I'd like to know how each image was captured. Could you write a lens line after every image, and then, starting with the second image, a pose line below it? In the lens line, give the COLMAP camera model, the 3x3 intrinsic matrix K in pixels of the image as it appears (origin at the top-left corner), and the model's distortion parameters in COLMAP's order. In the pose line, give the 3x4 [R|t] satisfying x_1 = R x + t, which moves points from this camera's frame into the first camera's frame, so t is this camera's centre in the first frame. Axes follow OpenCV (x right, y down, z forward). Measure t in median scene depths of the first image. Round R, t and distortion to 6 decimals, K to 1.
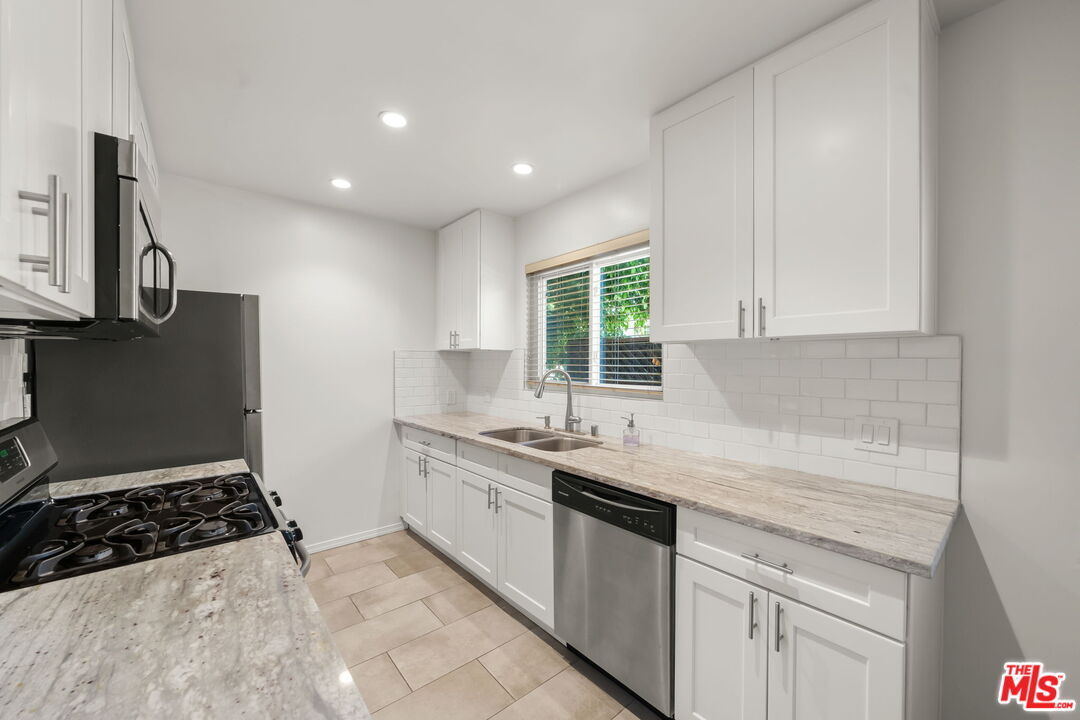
lens RADIAL K [[413.4, 0, 540.9], [0, 413.4, 363.9], [0, 0, 1]] dist [-0.001982, -0.000140]
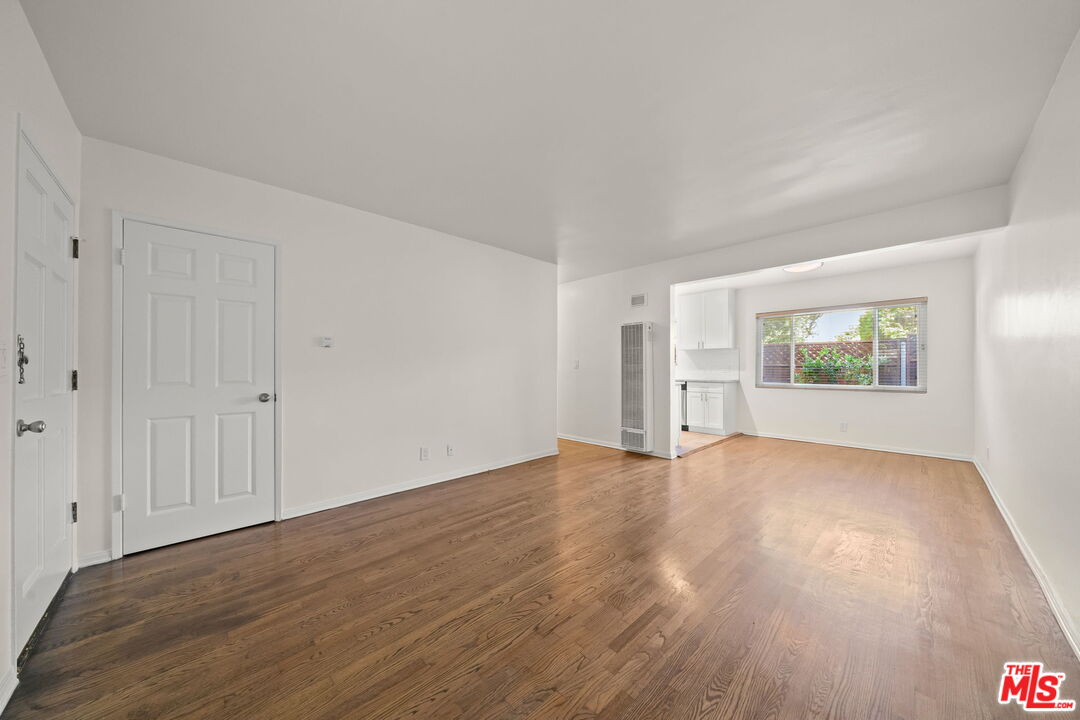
lens RADIAL K [[368.8, 0, 536.2], [0, 368.8, 366.5], [0, 0, 1]] dist [-0.006151, -0.000181]
pose [[0.997949, -0.001331, 0.063998, -1.000073], [0.002104, 0.999926, -0.012010, 0.111929], [-0.063977, 0.012120, 0.997878, -1.880323]]
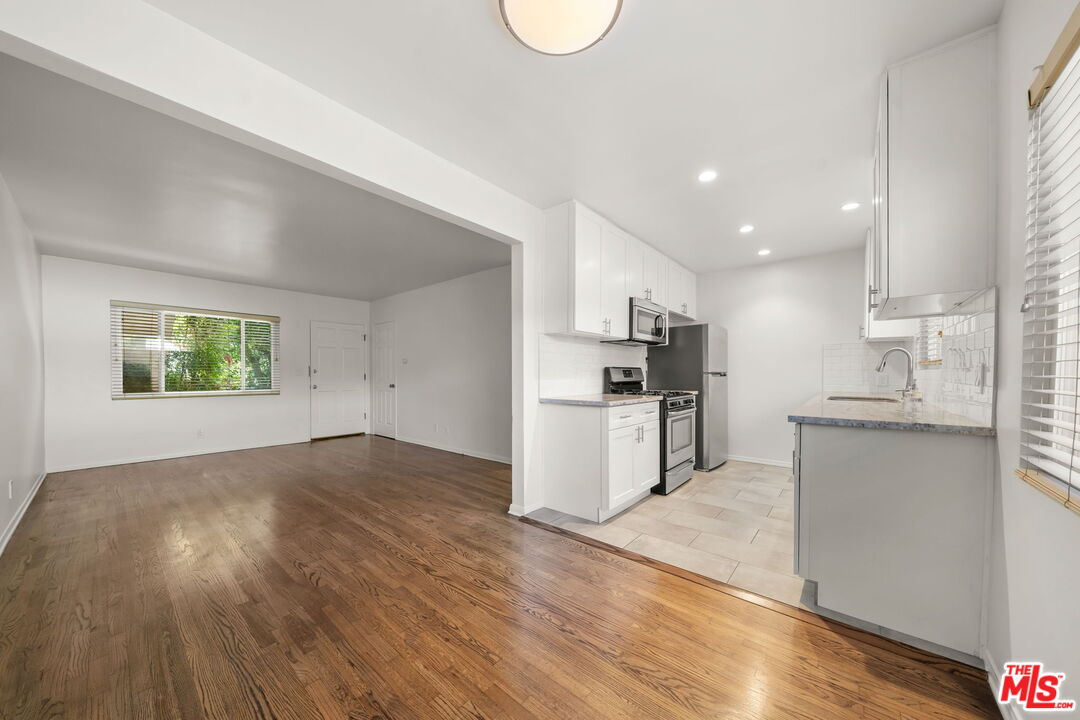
lens RADIAL K [[370.7, 0, 534.5], [0, 370.7, 374.9], [0, 0, 1]] dist [-0.005857, -0.000146]
pose [[0.161418, 0.004442, -0.986876, 0.952553], [-0.008042, 0.999963, 0.003185, 0.097625], [0.986853, 0.007423, 0.161447, -0.235093]]
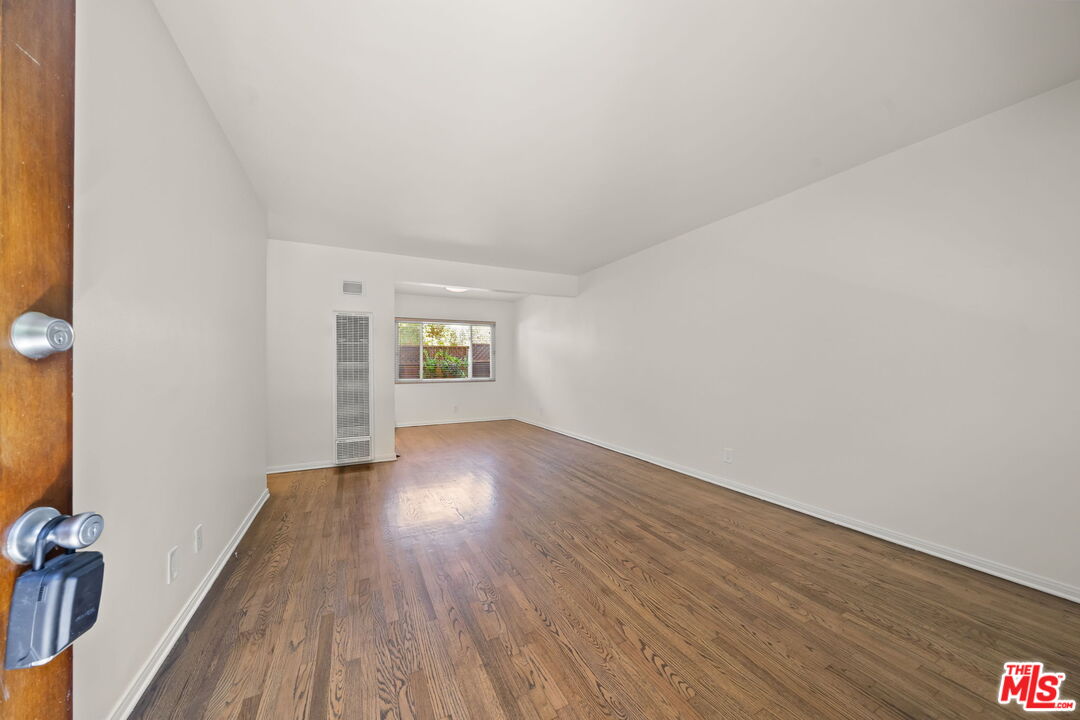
lens RADIAL K [[368.8, 0, 536.2], [0, 368.8, 366.5], [0, 0, 1]] dist [-0.006151, -0.000181]
pose [[0.231389, -0.004691, 0.972850, -1.771574], [0.013543, 0.999907, 0.001600, 0.106526], [-0.972767, 0.012805, 0.231431, -1.176294]]
